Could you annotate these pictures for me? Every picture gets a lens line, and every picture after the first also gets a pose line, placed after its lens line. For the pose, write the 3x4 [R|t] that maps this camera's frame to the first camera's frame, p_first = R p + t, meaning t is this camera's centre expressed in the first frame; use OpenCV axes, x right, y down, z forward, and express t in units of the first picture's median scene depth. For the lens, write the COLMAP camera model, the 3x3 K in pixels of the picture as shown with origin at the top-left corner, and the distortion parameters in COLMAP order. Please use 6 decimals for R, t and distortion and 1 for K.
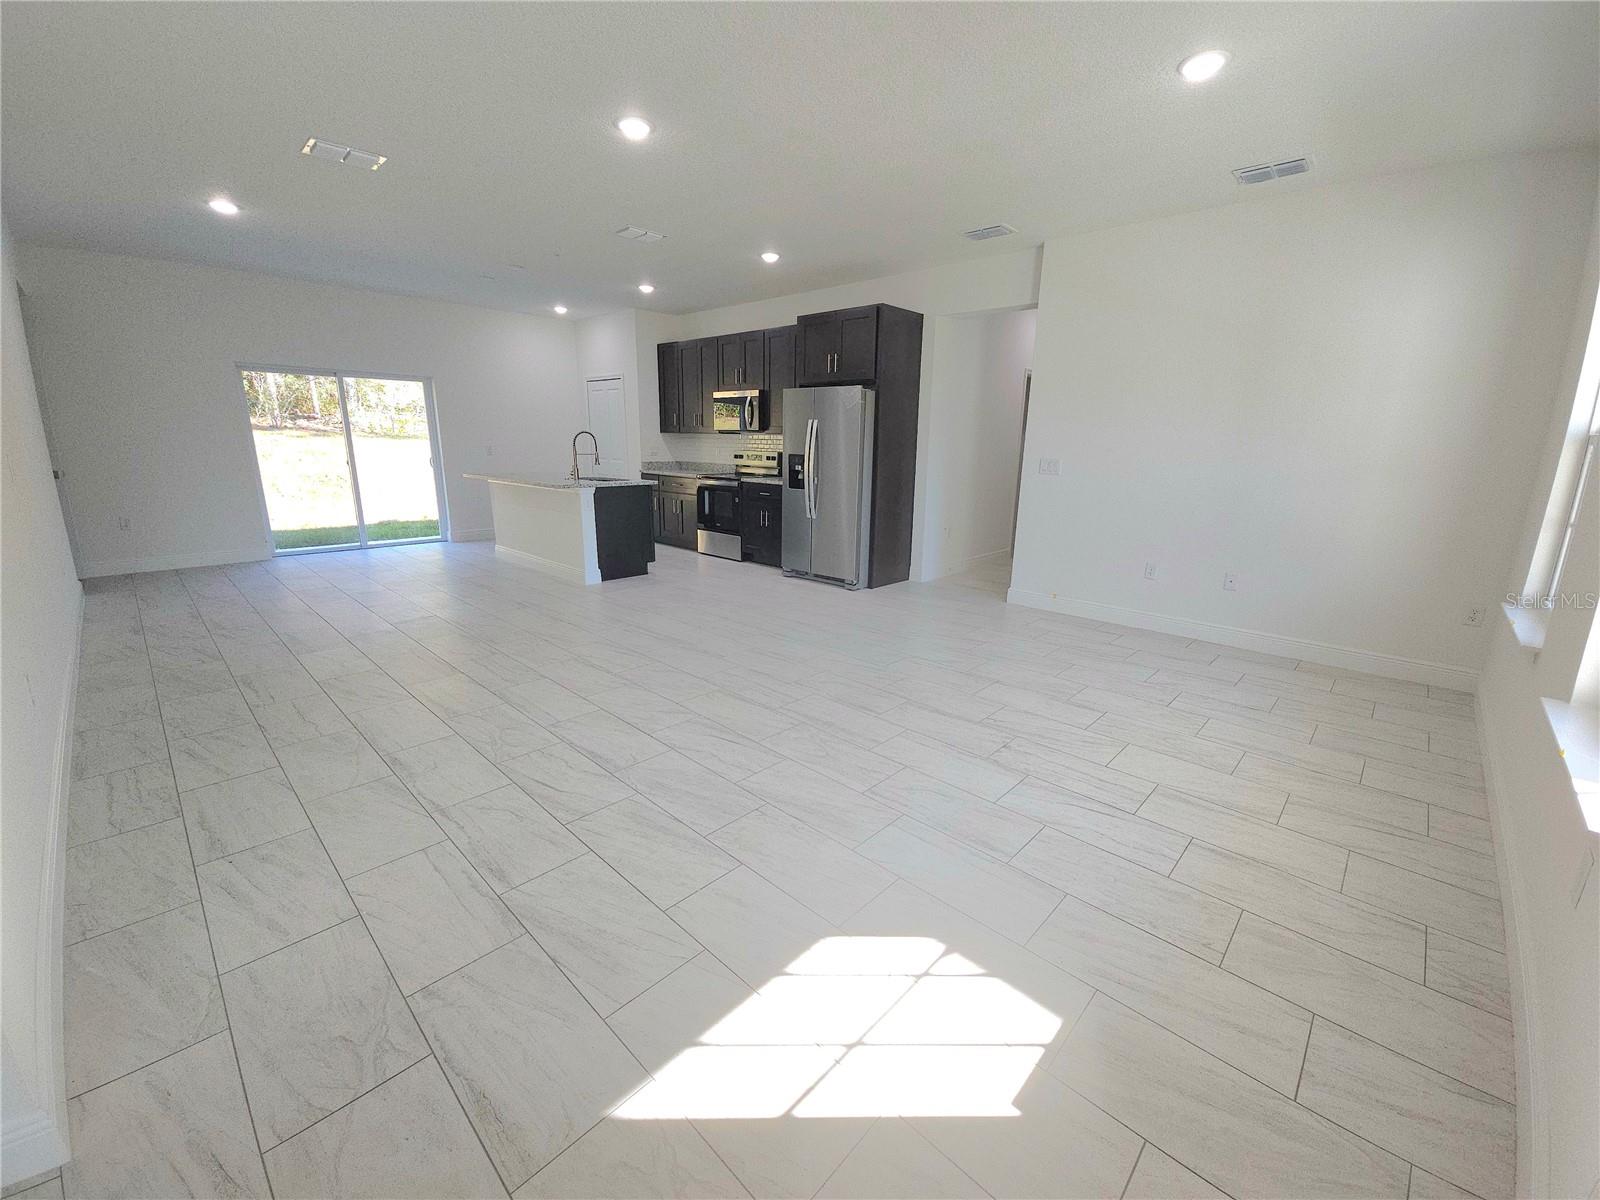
lens RADIAL K [[655.4, 0, 803.0], [0, 655.4, 593.2], [0, 0, 1]] dist [0.000556, -0.000263]
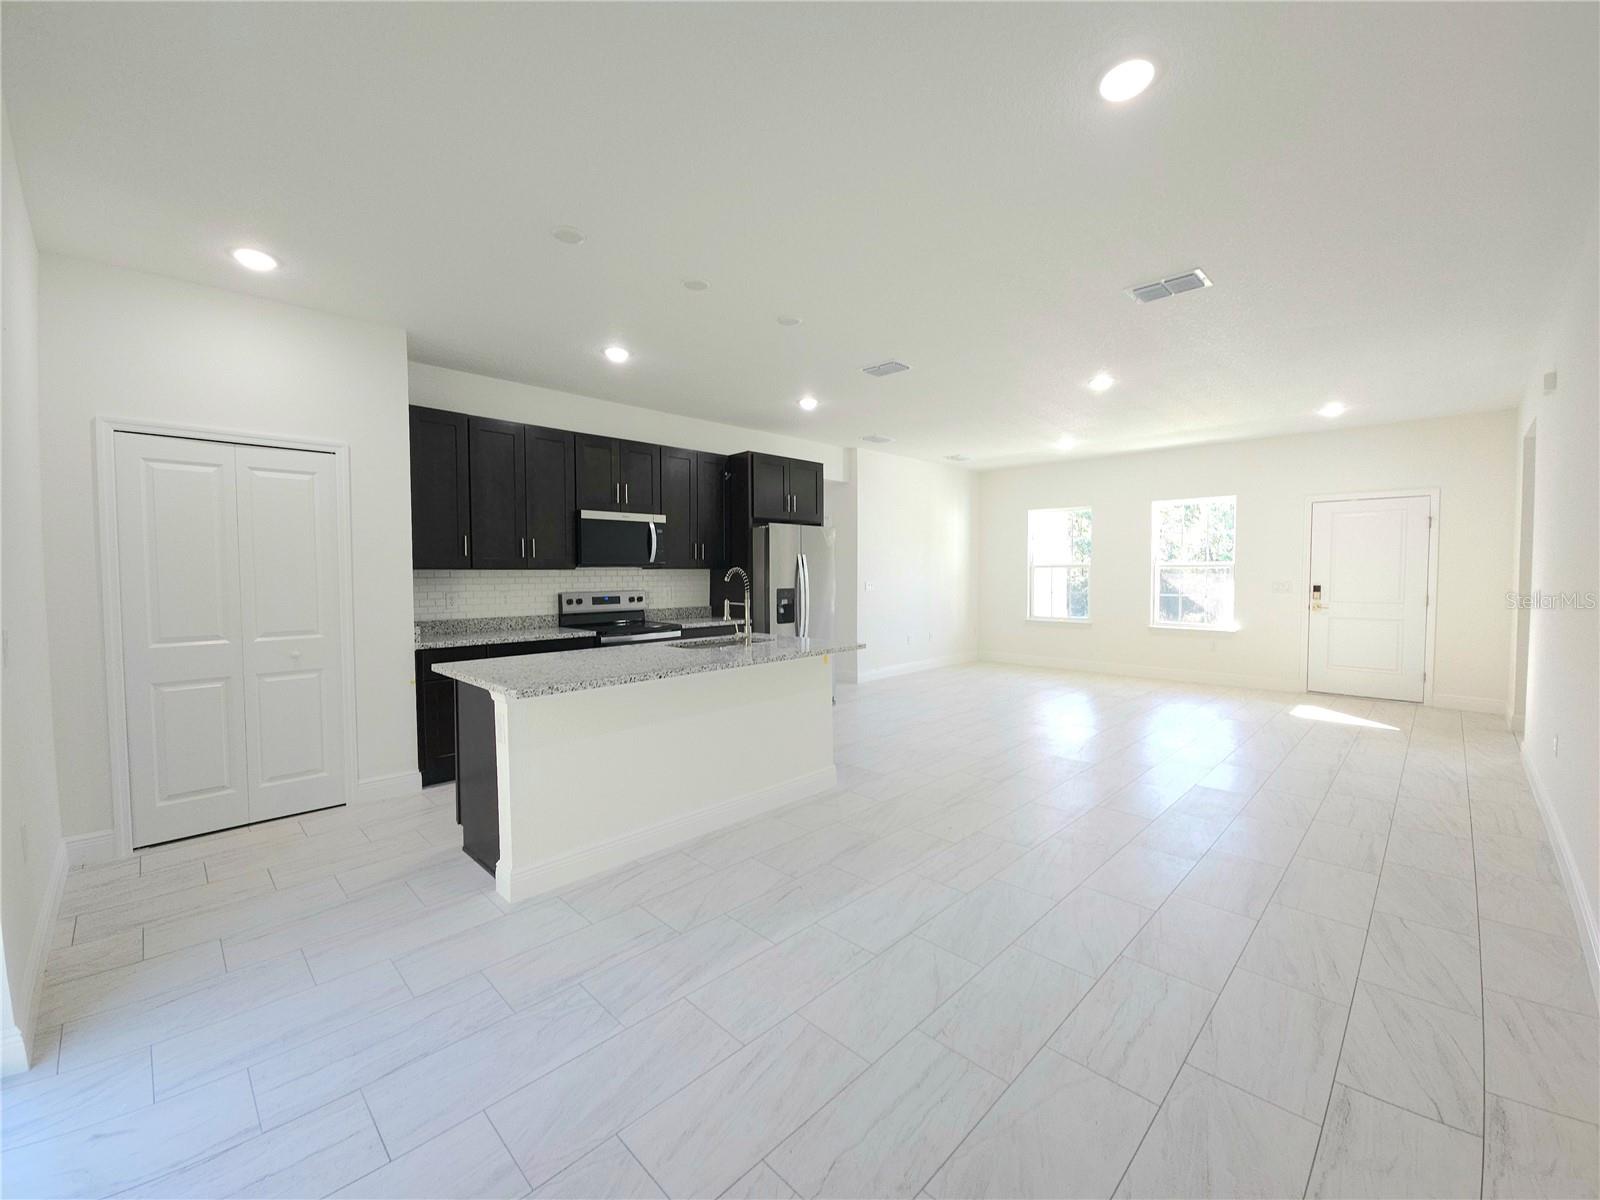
lens RADIAL K [[655.4, 0, 802.2], [0, 655.4, 596.1], [0, 0, 1]] dist [0.000556, -0.000263]
pose [[0.016970, -0.061742, 0.997948, -1.313907], [0.228254, 0.971975, 0.056254, -0.331441], [-0.973454, 0.226831, 0.030587, 1.250337]]
